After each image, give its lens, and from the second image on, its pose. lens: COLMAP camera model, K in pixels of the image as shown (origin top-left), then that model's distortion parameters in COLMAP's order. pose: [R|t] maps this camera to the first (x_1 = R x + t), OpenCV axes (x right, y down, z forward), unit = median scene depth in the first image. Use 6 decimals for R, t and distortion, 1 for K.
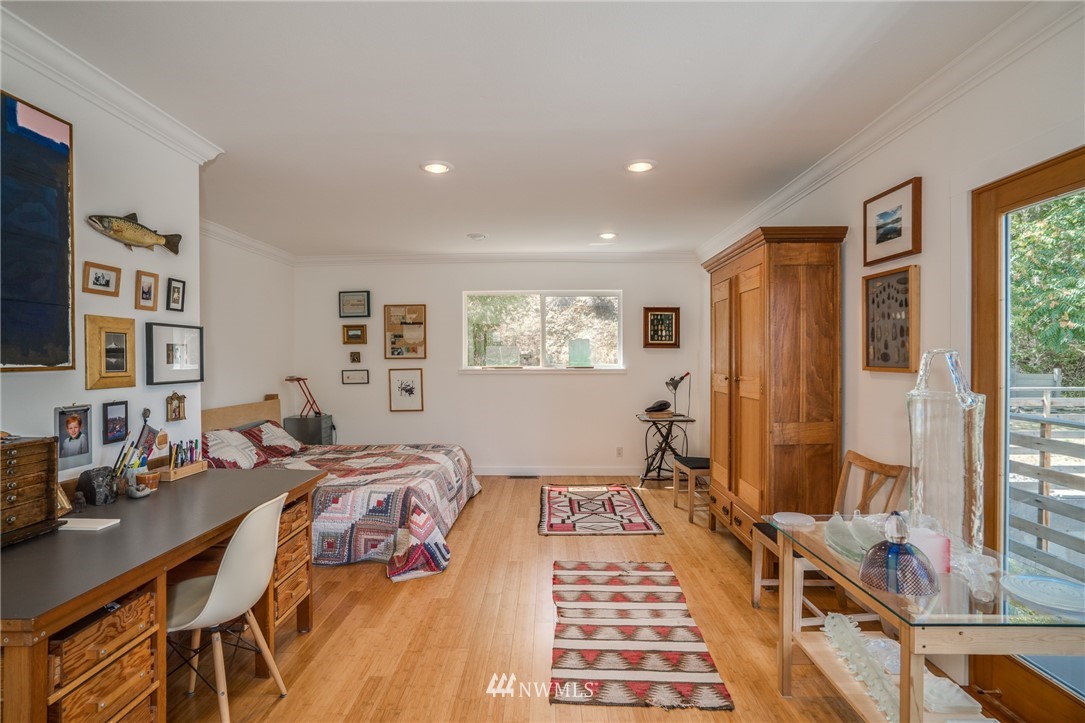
lens RADIAL K [[551.9, 0, 538.7], [0, 551.9, 361.5], [0, 0, 1]] dist [-0.028768, 0.005371]
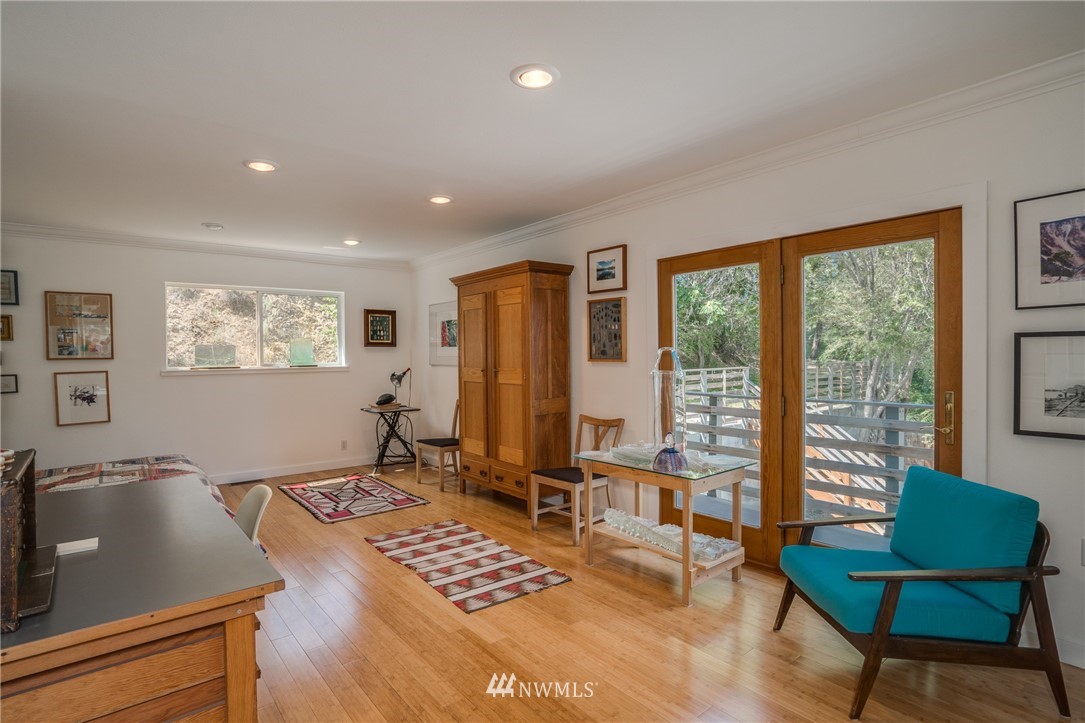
lens RADIAL K [[551.9, 0, 542.6], [0, 551.9, 359.9], [0, 0, 1]] dist [-0.028768, 0.005371]
pose [[0.762691, -0.012841, 0.646636, -0.441272], [0.013814, 0.999898, 0.003562, 0.003825], [-0.646616, 0.006216, 0.762791, -0.088908]]
